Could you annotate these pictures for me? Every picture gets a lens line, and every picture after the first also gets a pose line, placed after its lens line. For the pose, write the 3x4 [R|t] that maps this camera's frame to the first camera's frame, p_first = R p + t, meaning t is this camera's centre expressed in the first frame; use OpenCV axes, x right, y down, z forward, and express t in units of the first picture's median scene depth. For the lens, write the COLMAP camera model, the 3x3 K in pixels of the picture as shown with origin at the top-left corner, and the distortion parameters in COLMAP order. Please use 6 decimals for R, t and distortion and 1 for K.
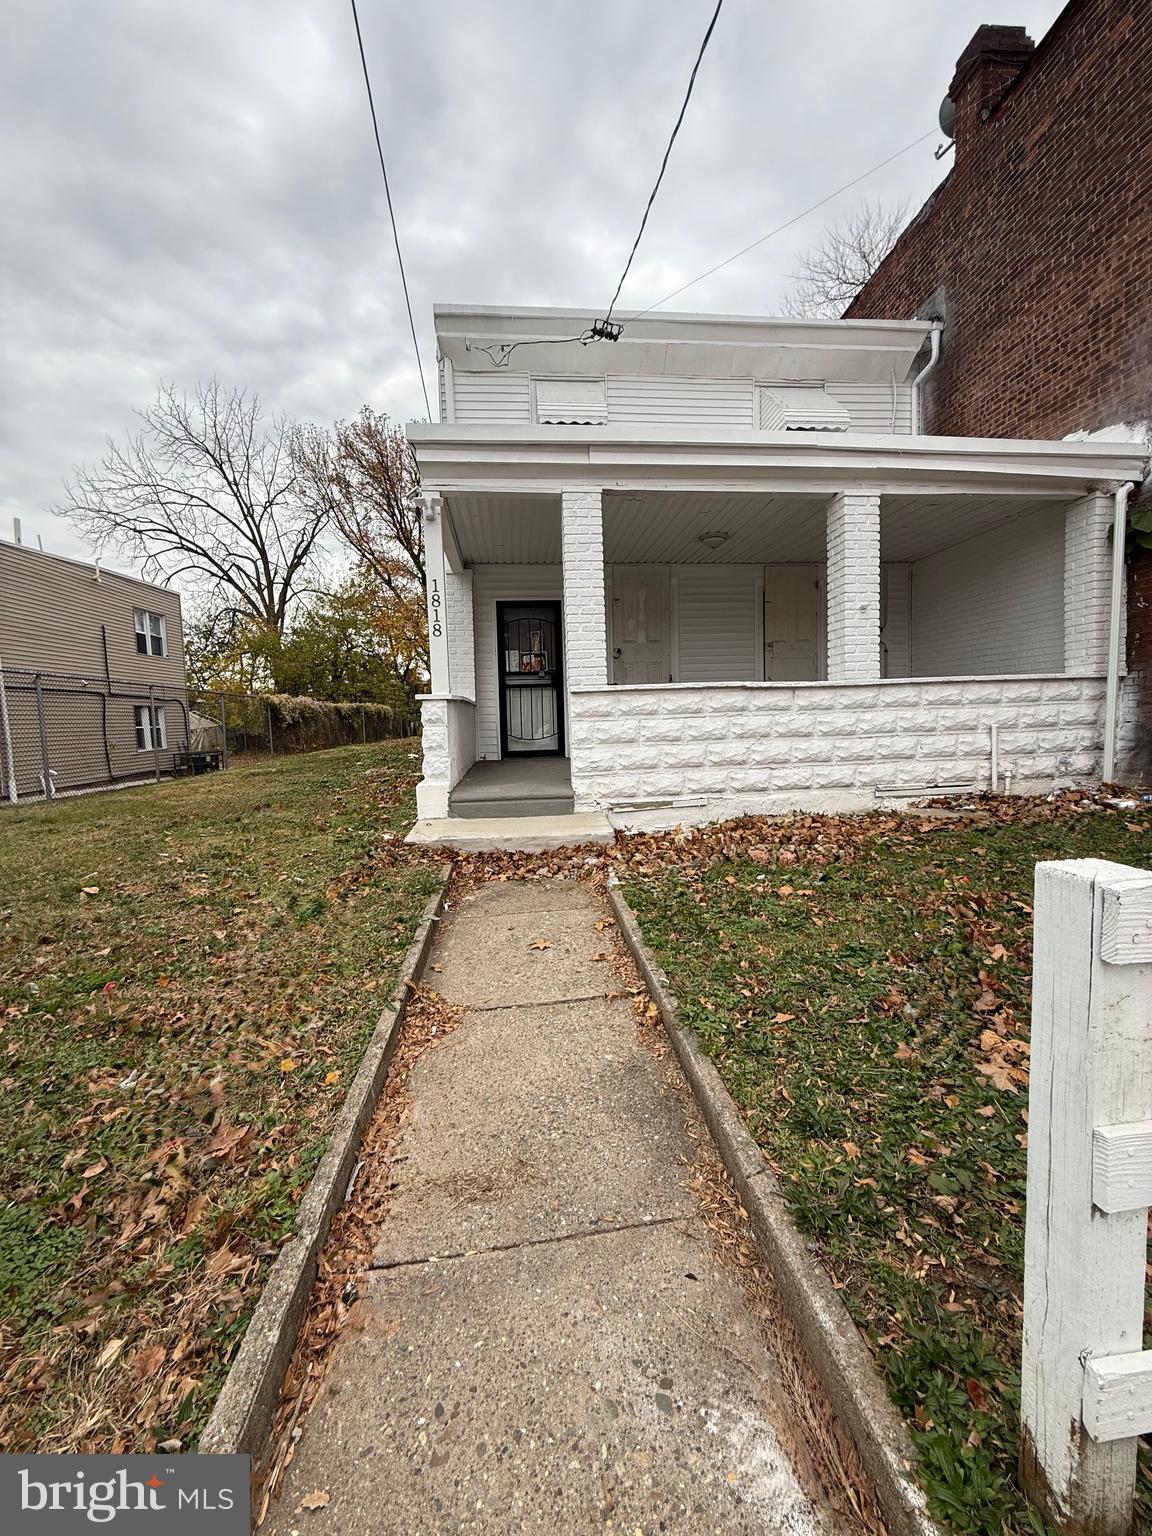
lens RADIAL K [[614.5, 0, 574.6], [0, 614.5, 766.8], [0, 0, 1]] dist [0.001245, -0.000356]
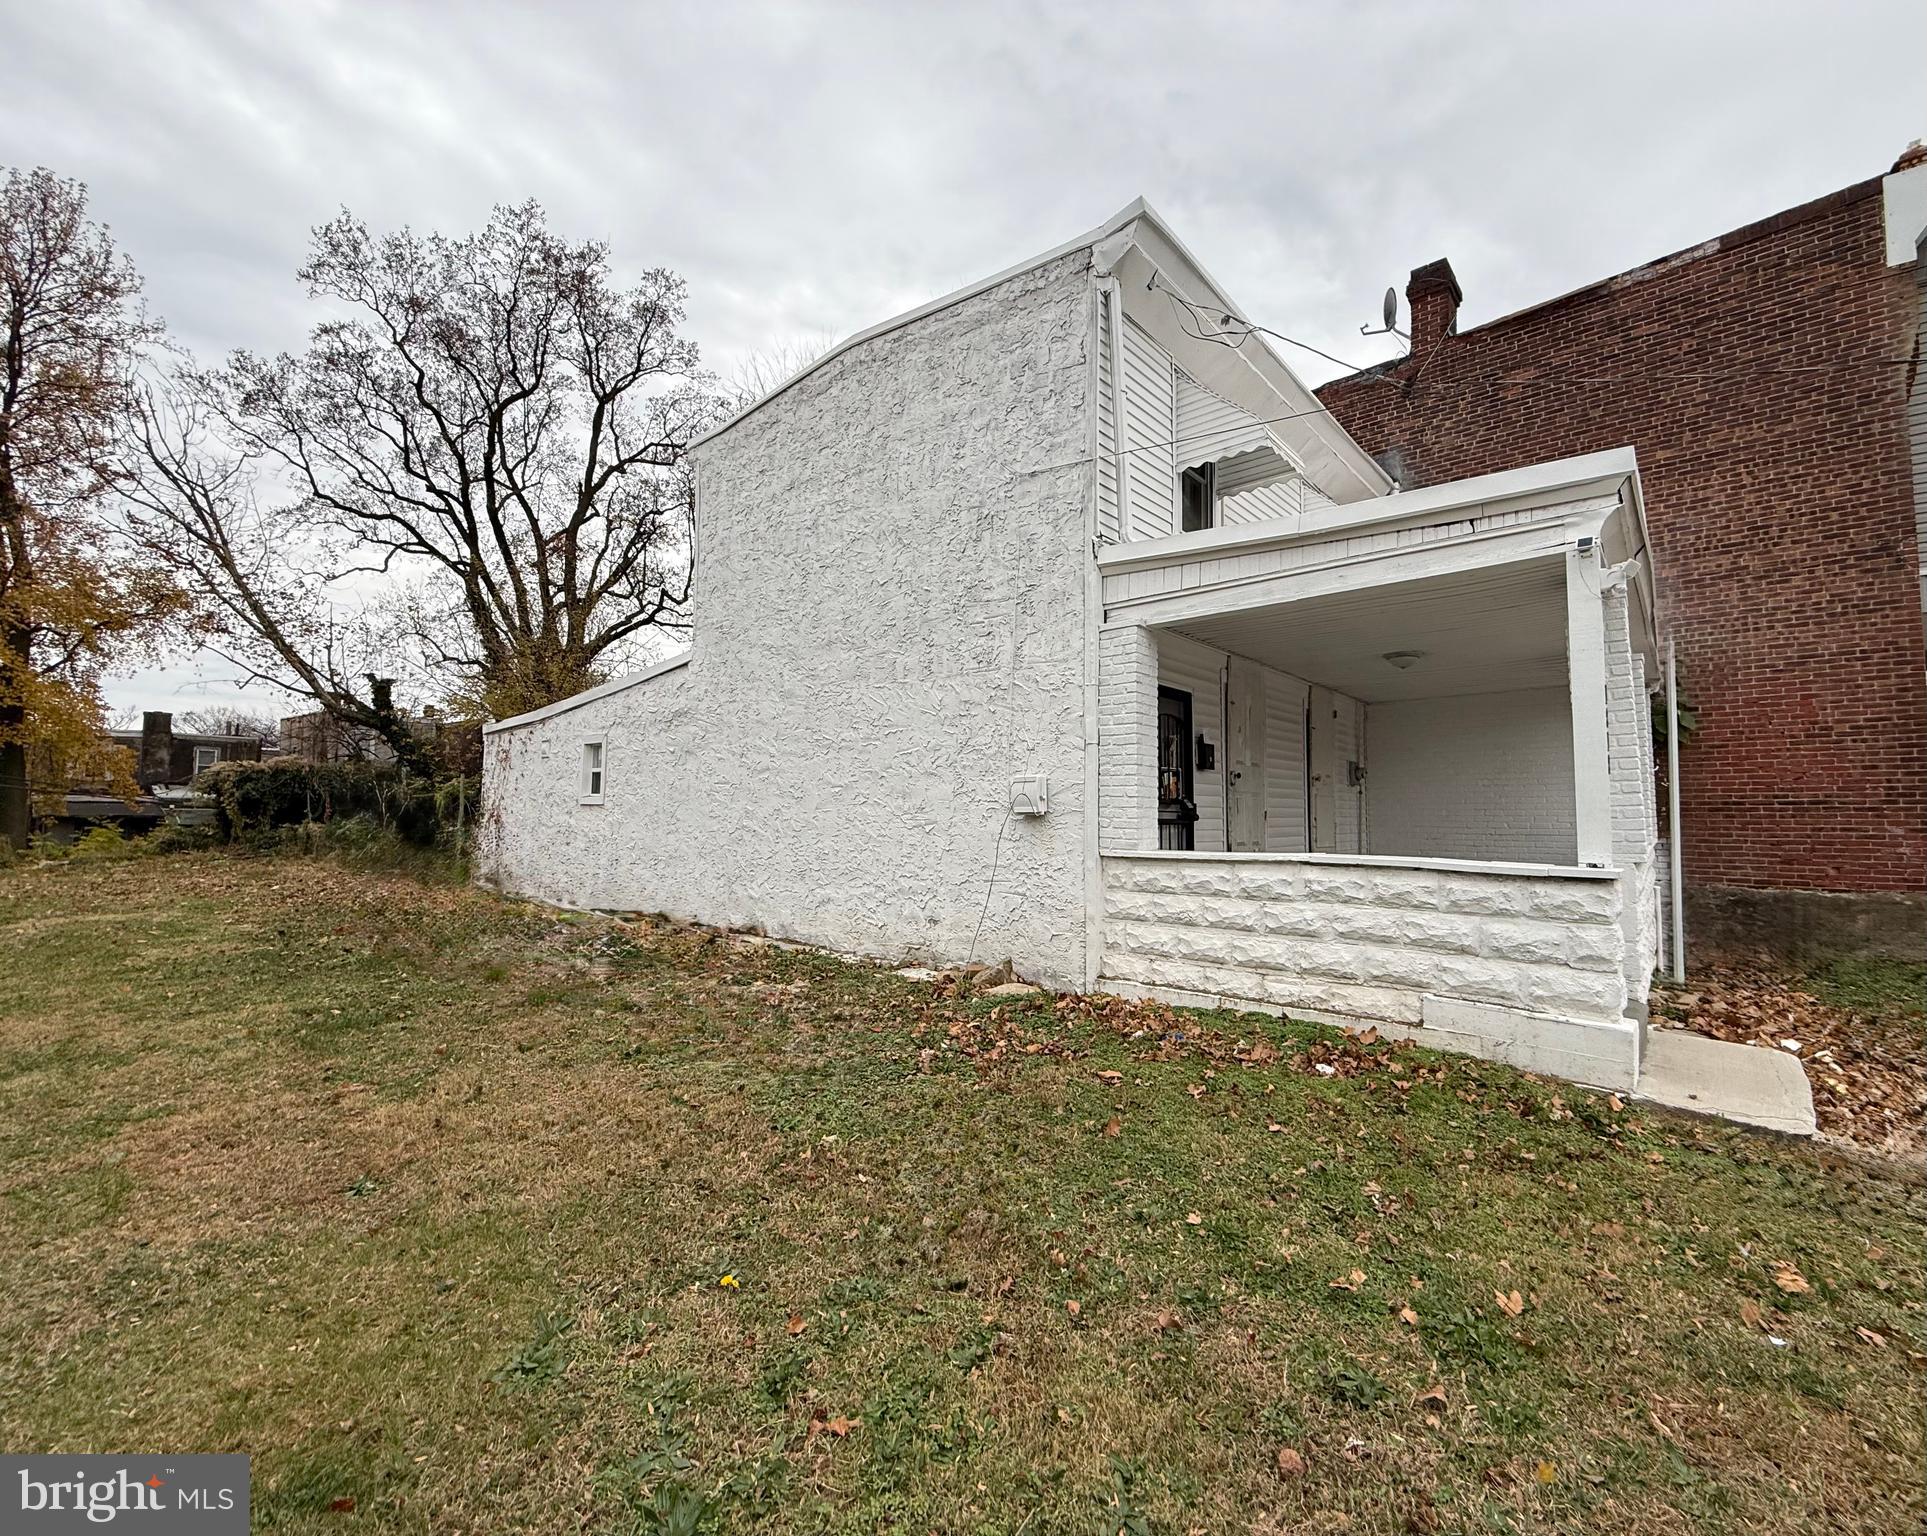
lens RADIAL K [[852.6, 0, 975.7], [0, 852.6, 763.9], [0, 0, 1]] dist [-0.000942, -0.000307]
pose [[0.693270, 0.075648, 0.716697, -1.183691], [0.033651, 0.989993, -0.137046, -0.113776], [-0.719892, 0.119127, 0.683787, 0.795393]]
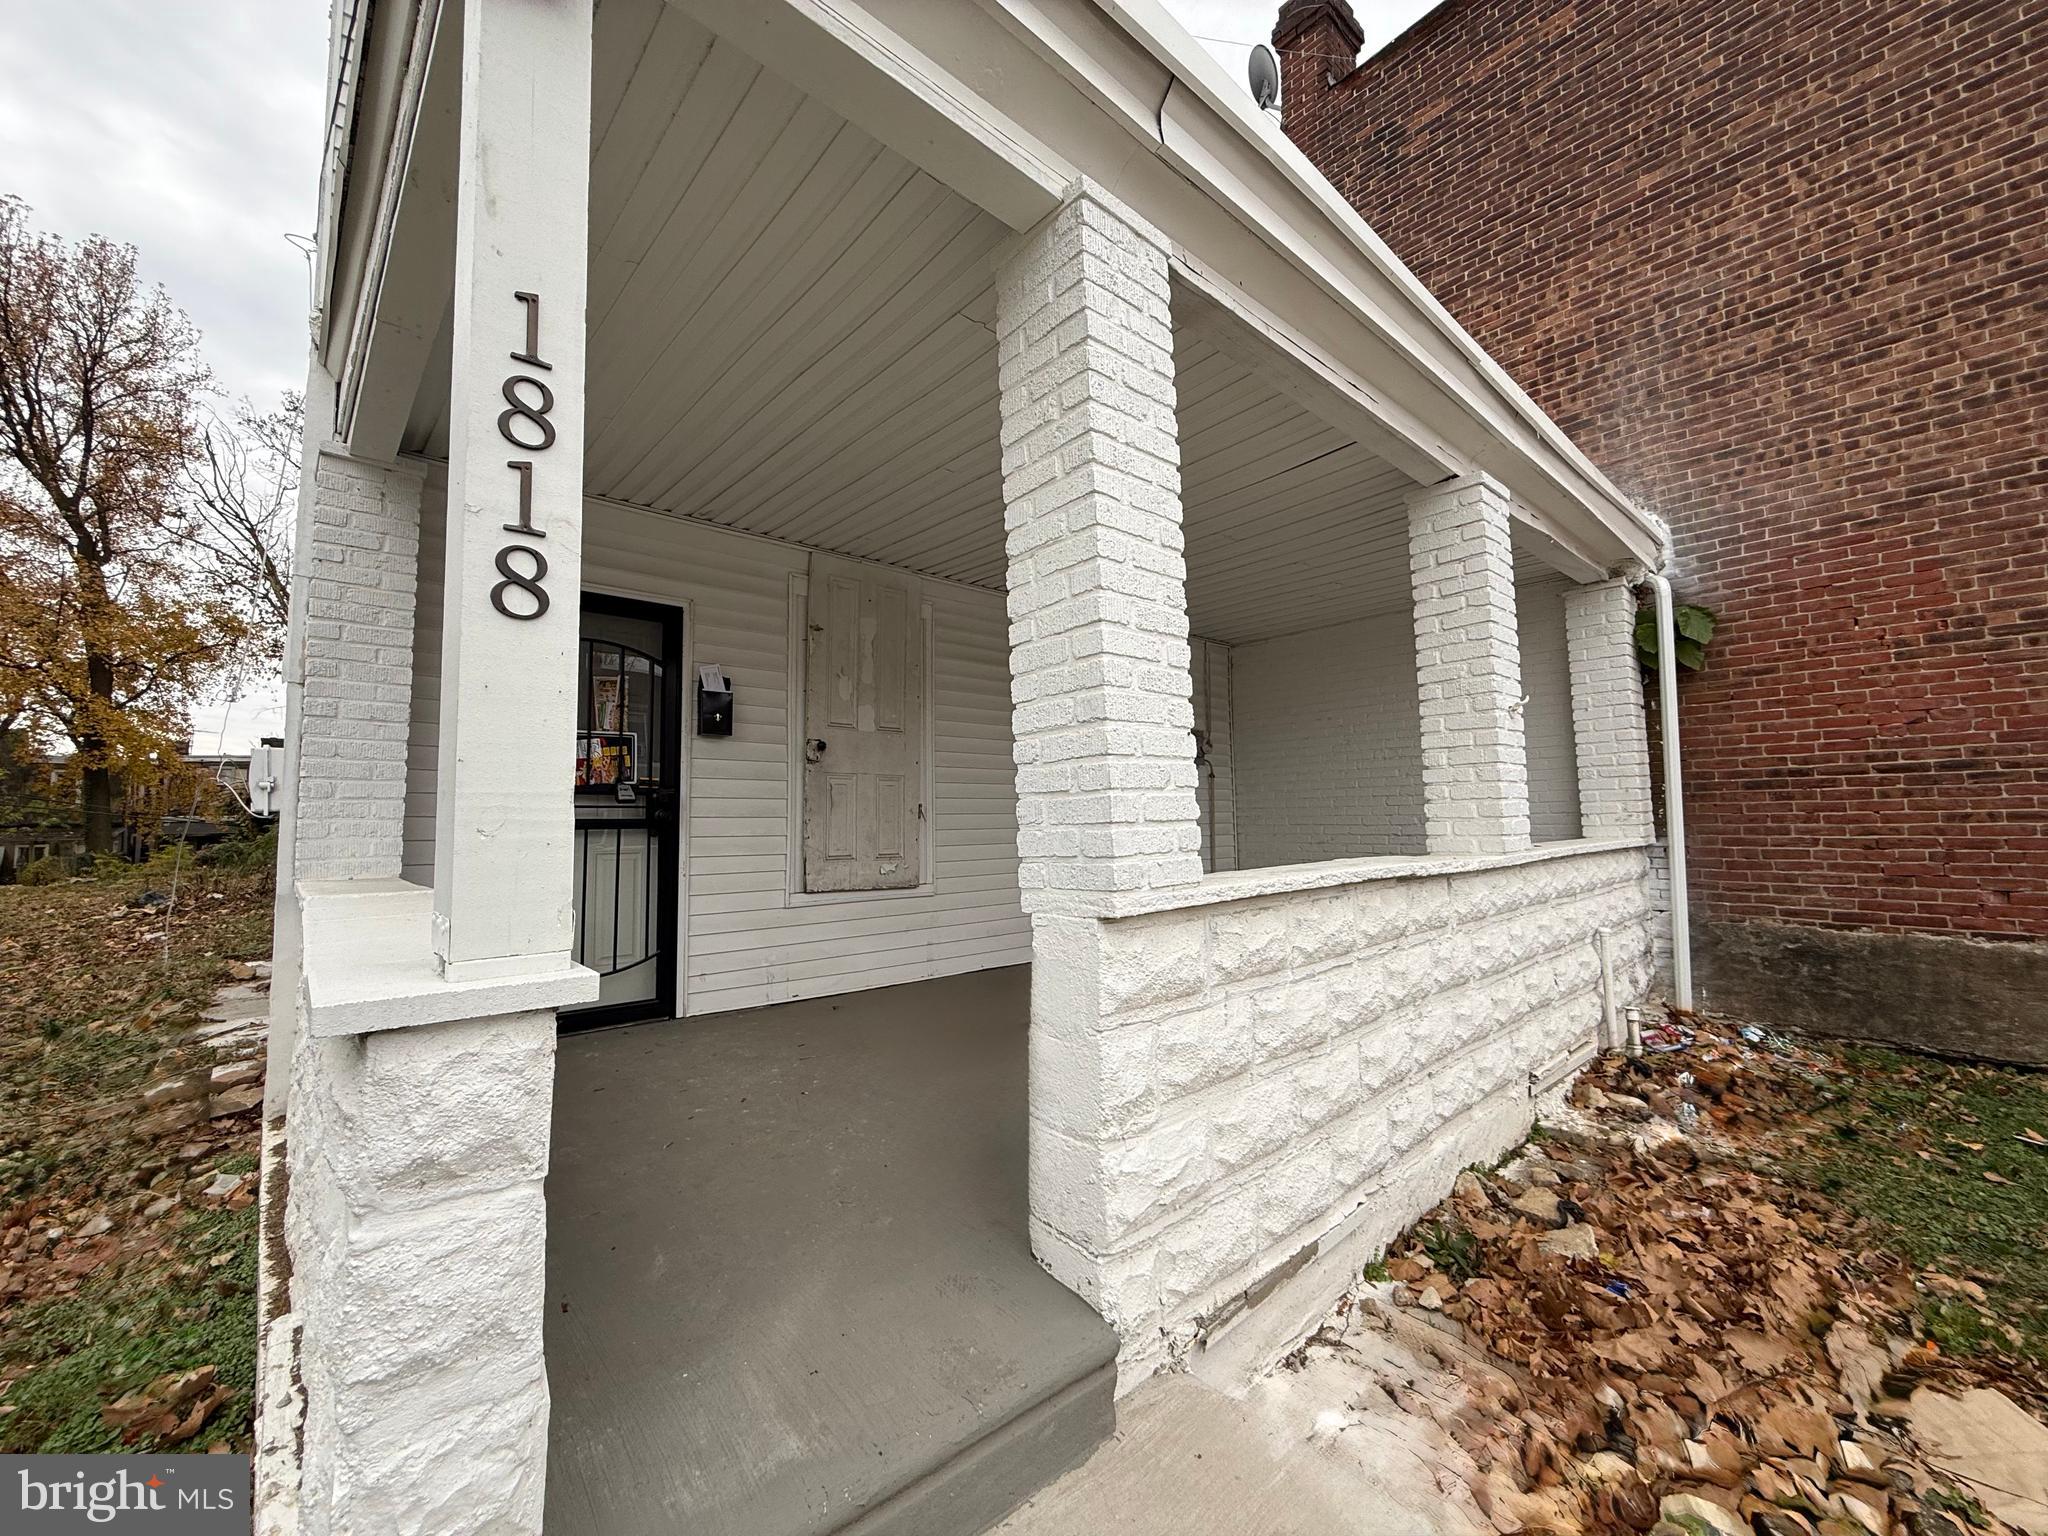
lens RADIAL K [[819.4, 0, 1017.8], [0, 819.4, 763.9], [0, 0, 1]] dist [0.001245, -0.000356]
pose [[0.804685, 0.059864, 0.590676, -0.218775], [0.037483, 0.987796, -0.151174, -0.122343], [-0.592517, 0.143787, 0.792621, 0.677160]]
